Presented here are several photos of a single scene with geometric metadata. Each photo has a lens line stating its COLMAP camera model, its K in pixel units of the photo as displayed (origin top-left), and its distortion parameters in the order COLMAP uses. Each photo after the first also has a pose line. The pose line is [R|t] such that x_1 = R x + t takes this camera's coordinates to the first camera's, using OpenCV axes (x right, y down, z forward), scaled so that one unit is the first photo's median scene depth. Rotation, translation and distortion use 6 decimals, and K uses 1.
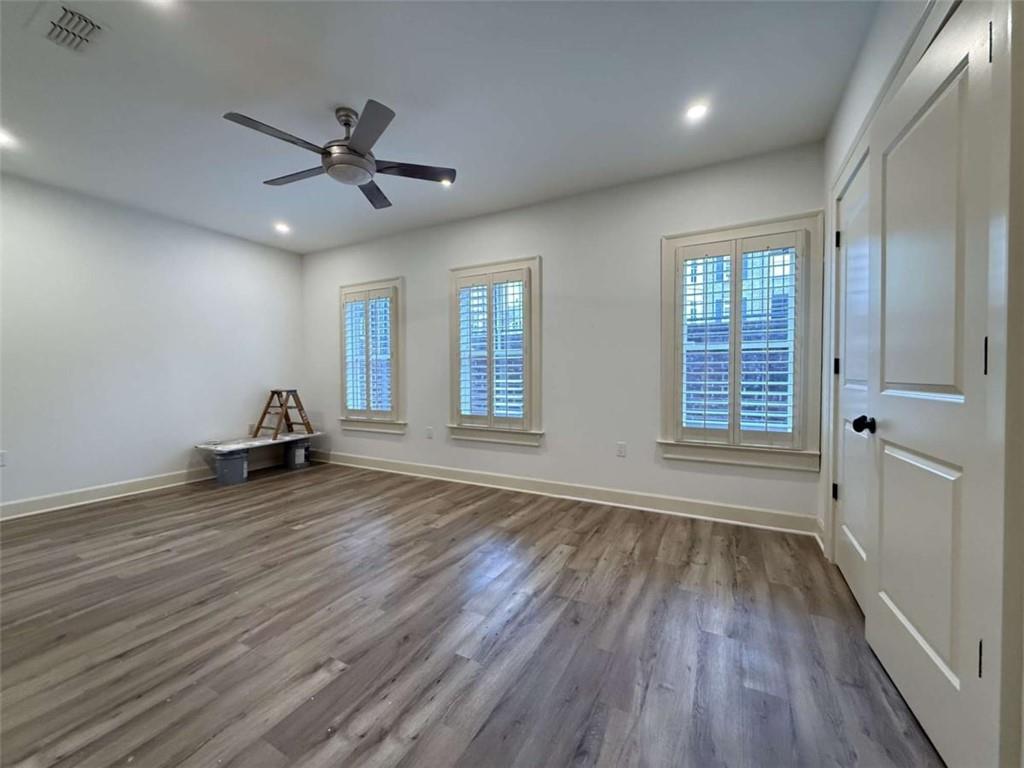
lens RADIAL K [[408.9, 0, 508.8], [0, 408.9, 383.7], [0, 0, 1]] dist [0.002173, -0.000384]
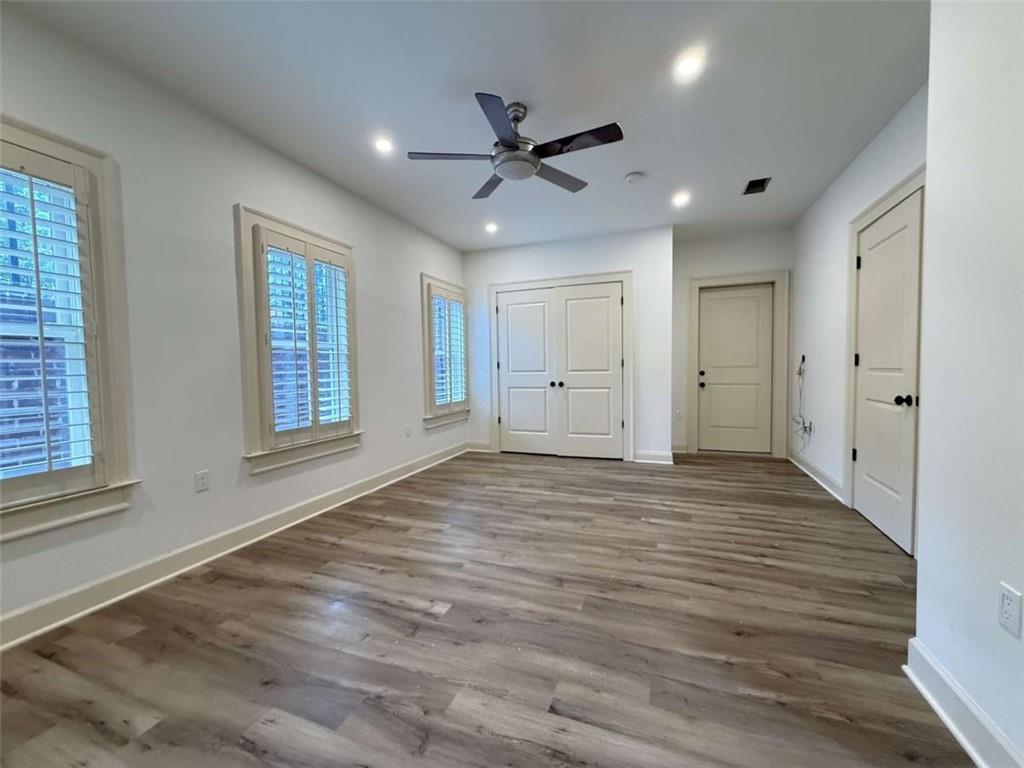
lens RADIAL K [[408.9, 0, 508.8], [0, 408.9, 383.7], [0, 0, 1]] dist [0.002173, -0.000384]
pose [[-0.123979, -0.035798, 0.991639, -1.178161], [0.040035, 0.998355, 0.041046, -0.025488], [-0.991477, 0.044789, -0.122342, 0.976872]]
